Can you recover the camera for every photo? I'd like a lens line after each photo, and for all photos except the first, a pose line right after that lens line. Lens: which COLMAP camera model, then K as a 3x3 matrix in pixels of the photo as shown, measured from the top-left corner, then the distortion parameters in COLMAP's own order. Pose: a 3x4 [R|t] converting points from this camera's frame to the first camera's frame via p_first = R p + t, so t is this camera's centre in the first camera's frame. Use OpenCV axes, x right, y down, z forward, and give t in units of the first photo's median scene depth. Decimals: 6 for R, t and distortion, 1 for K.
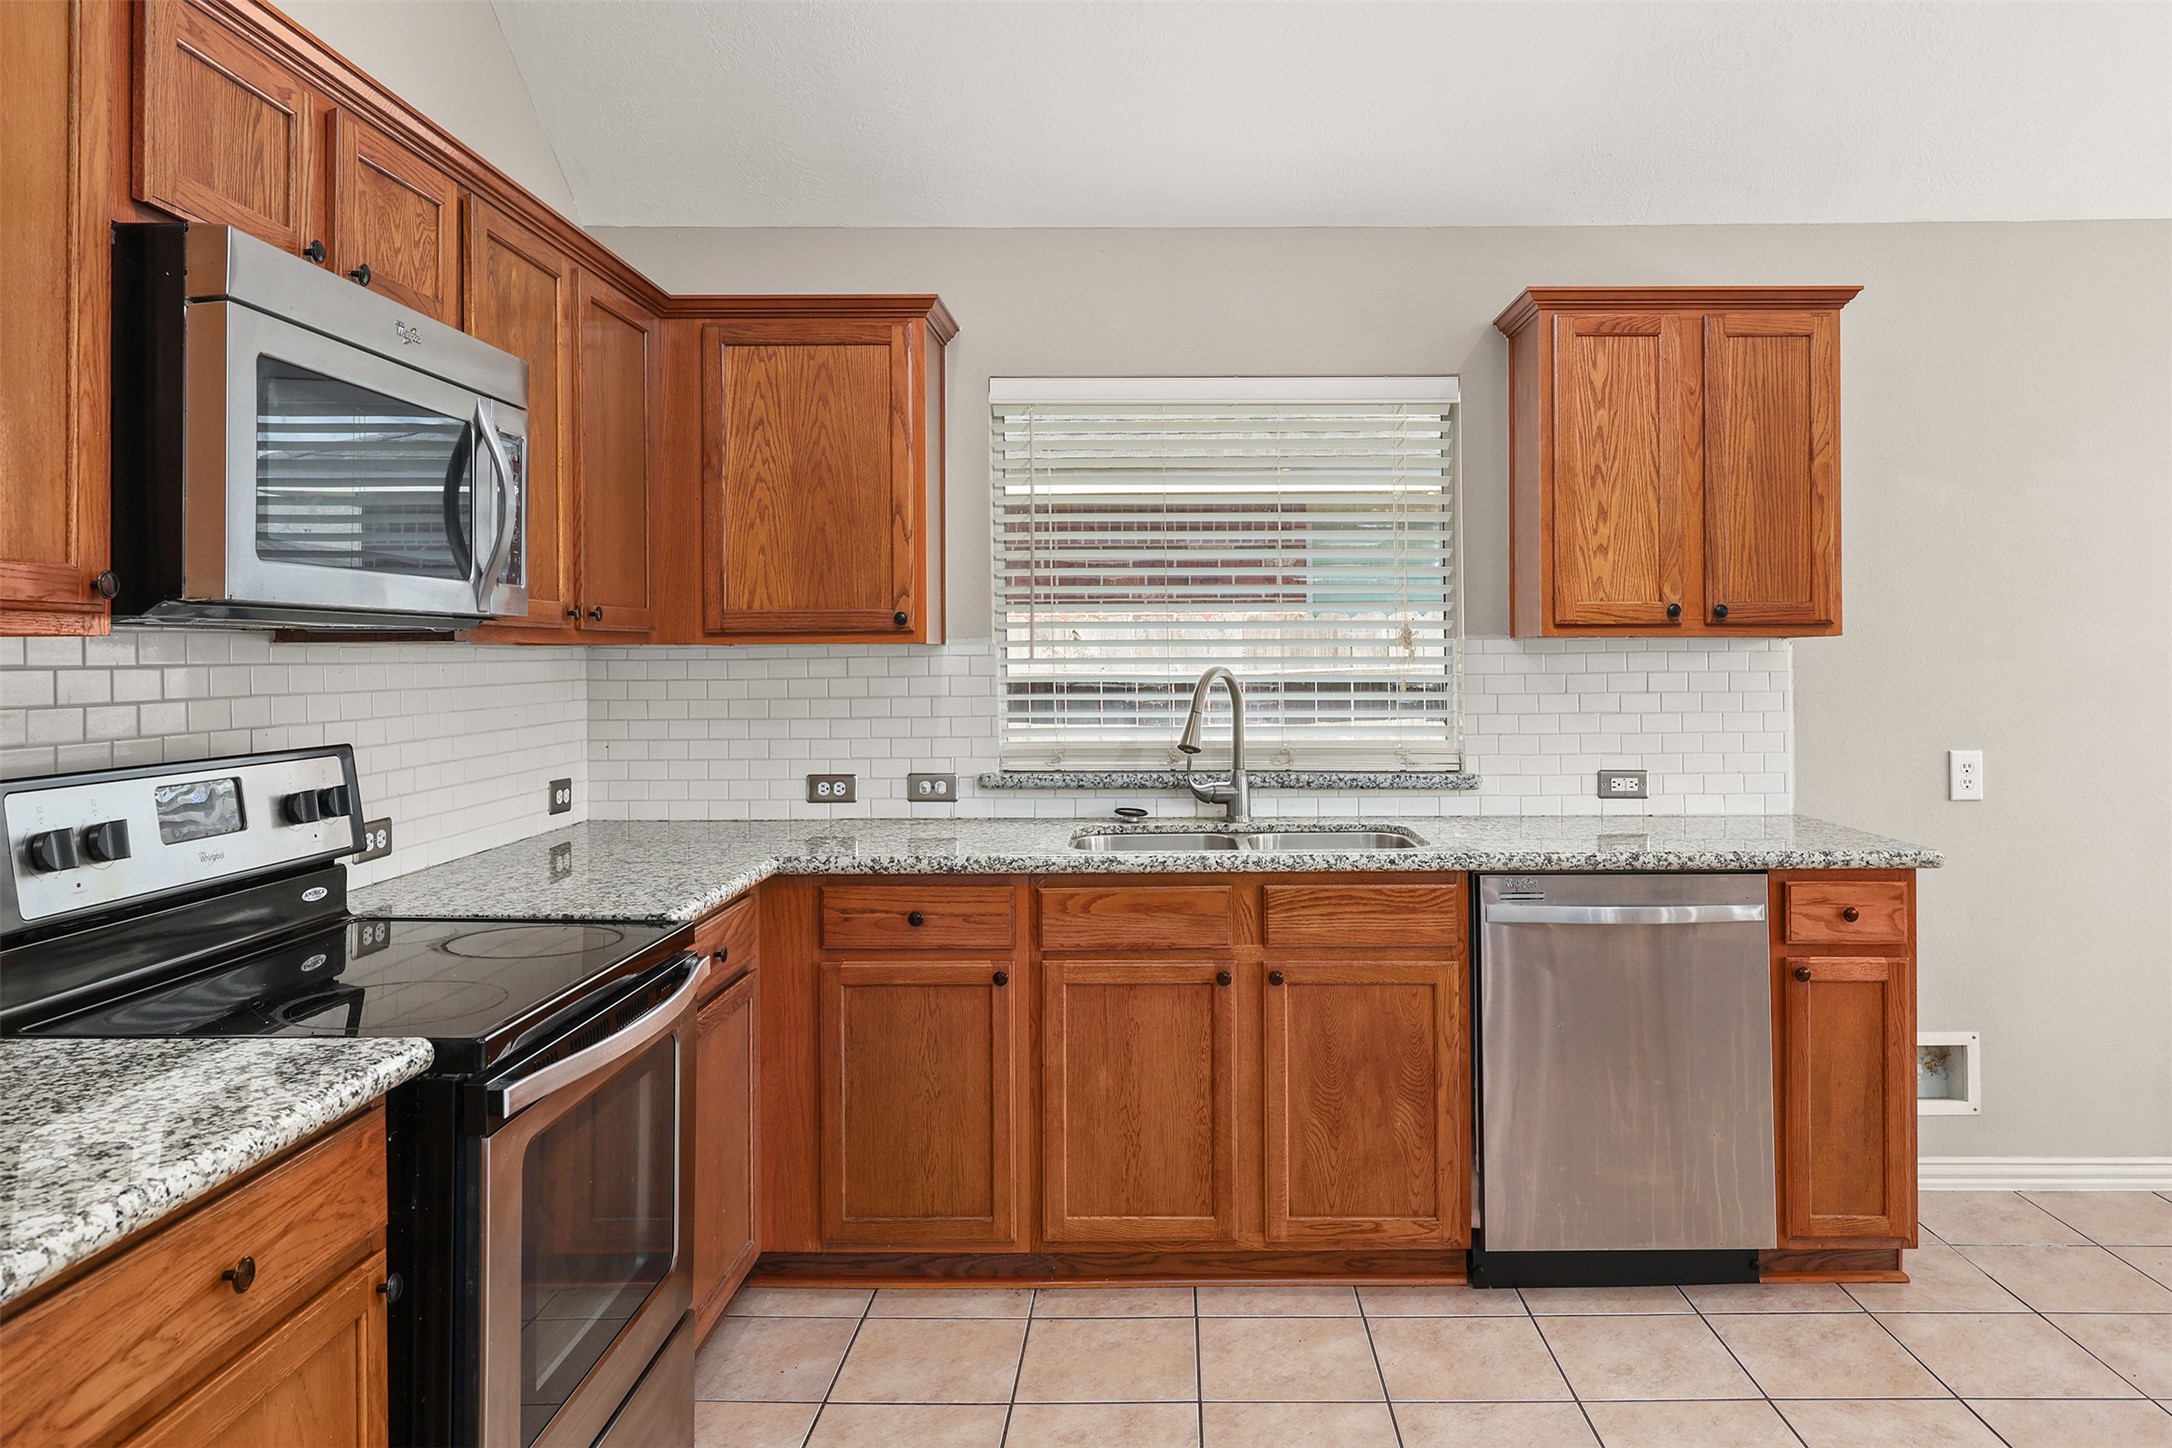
lens RADIAL K [[1474.6, 0, 1128.6], [0, 1474.6, 656.7], [0, 0, 1]] dist [0.001195, 0.000666]
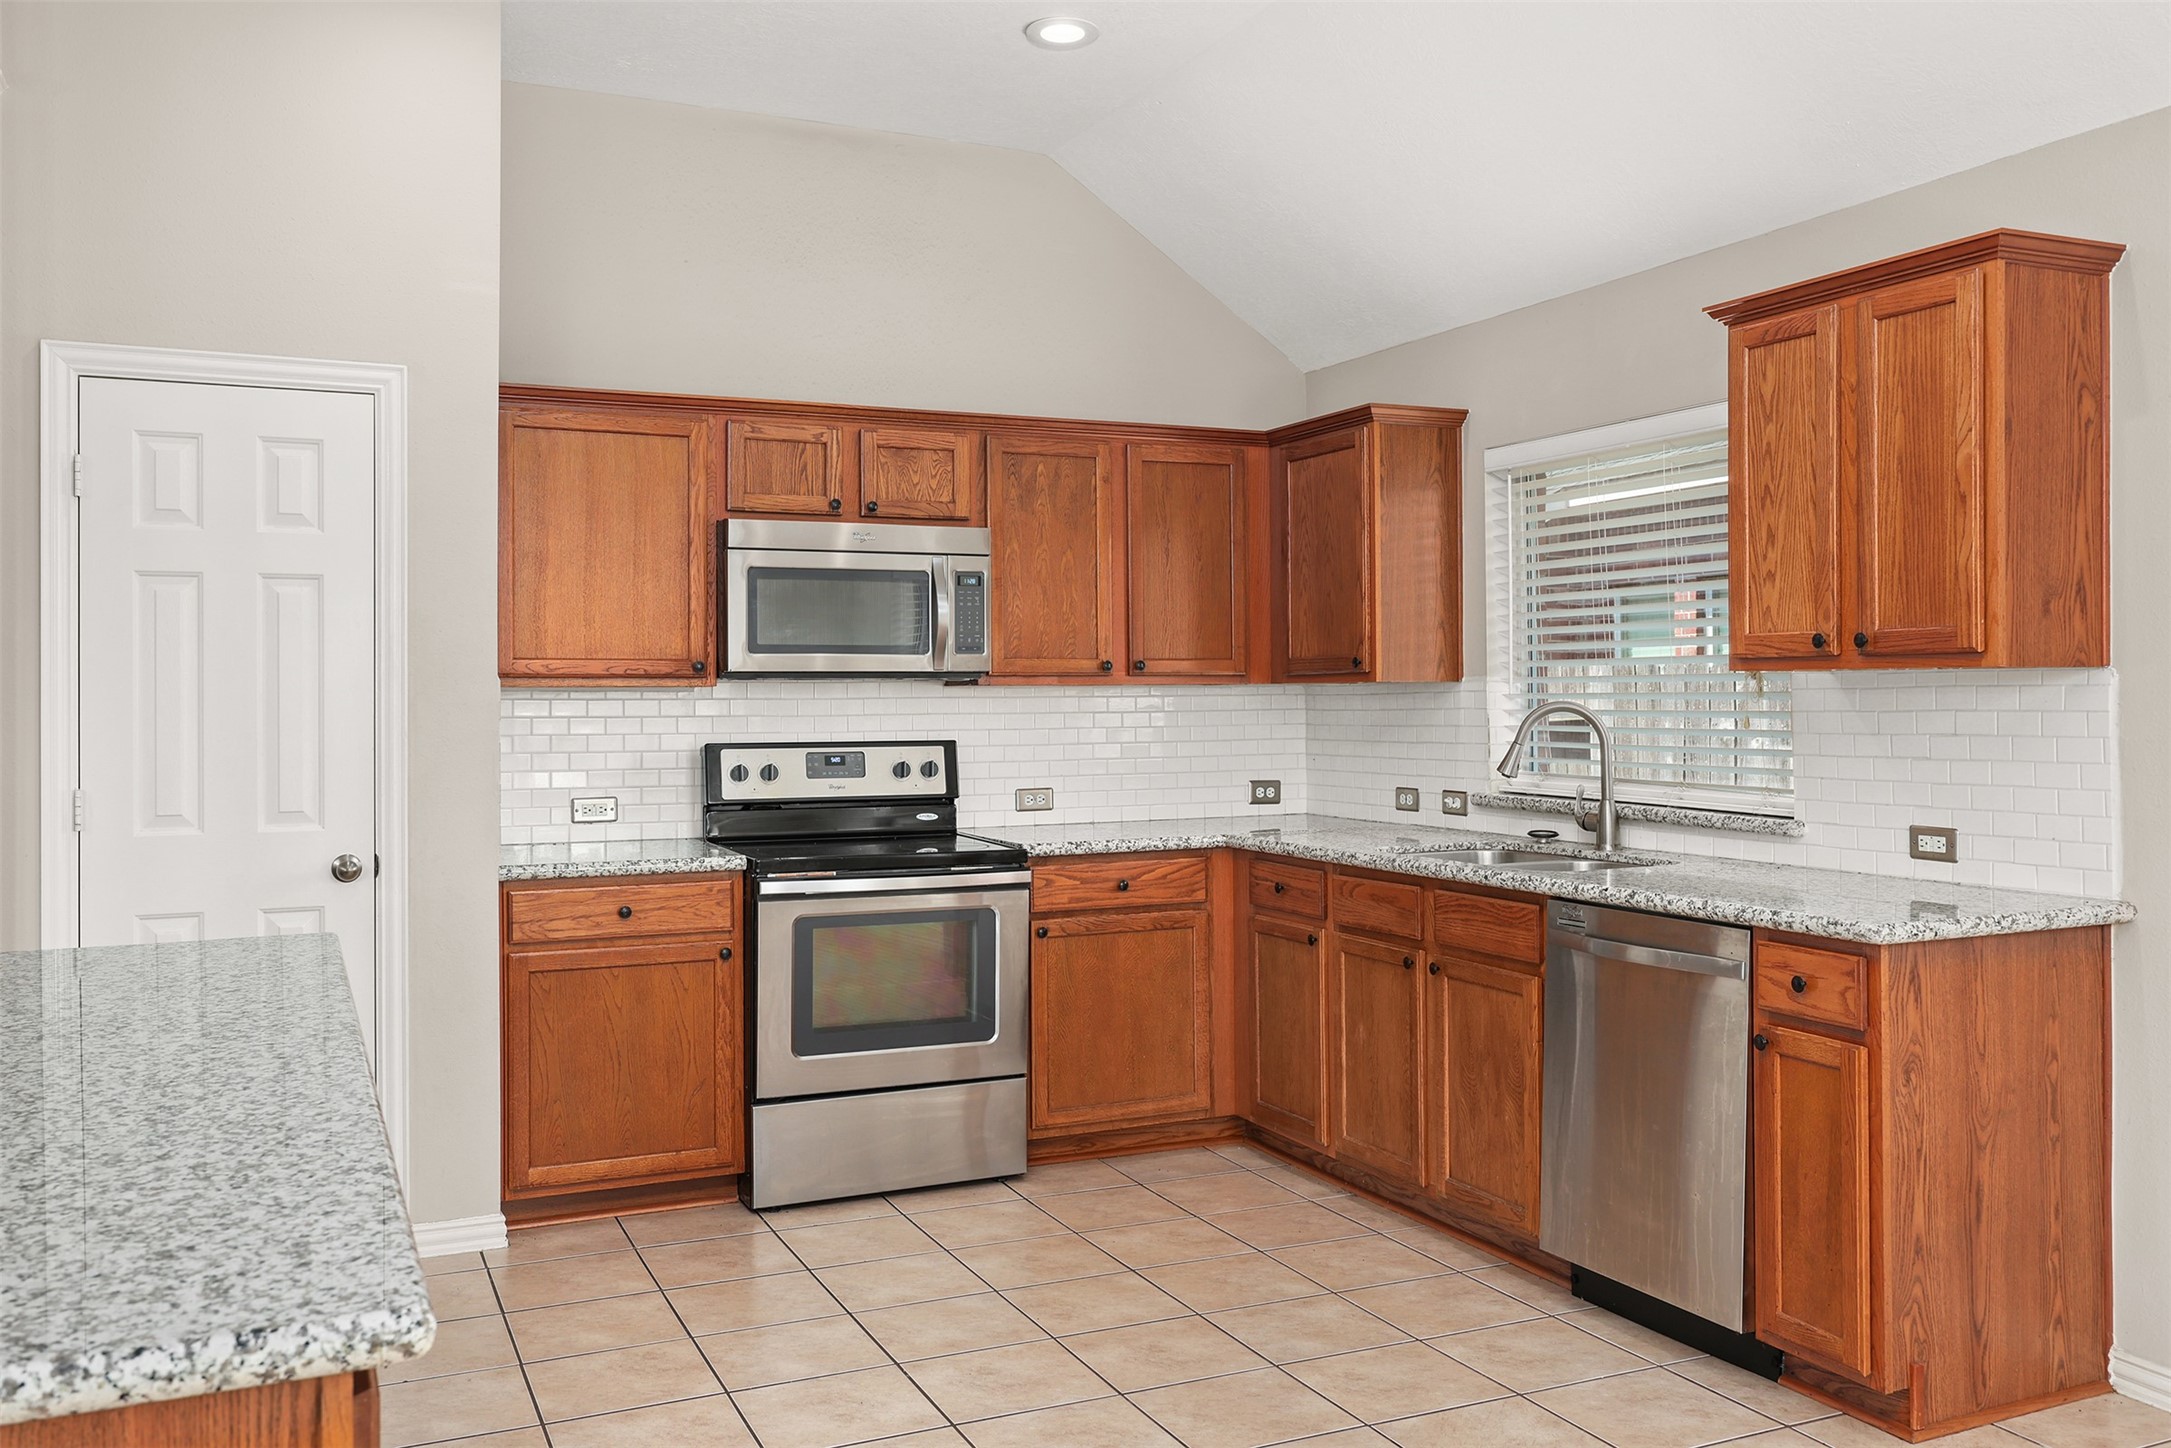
lens RADIAL K [[1811.5, 0, 1086.0], [0, 1811.5, 709.4], [0, 0, 1]] dist [-0.006234, 0.000085]
pose [[0.415596, 0.009348, -0.909501, 1.282625], [0.004051, 0.999918, 0.012128, -0.005710], [0.909540, -0.008725, 0.415524, 0.156061]]
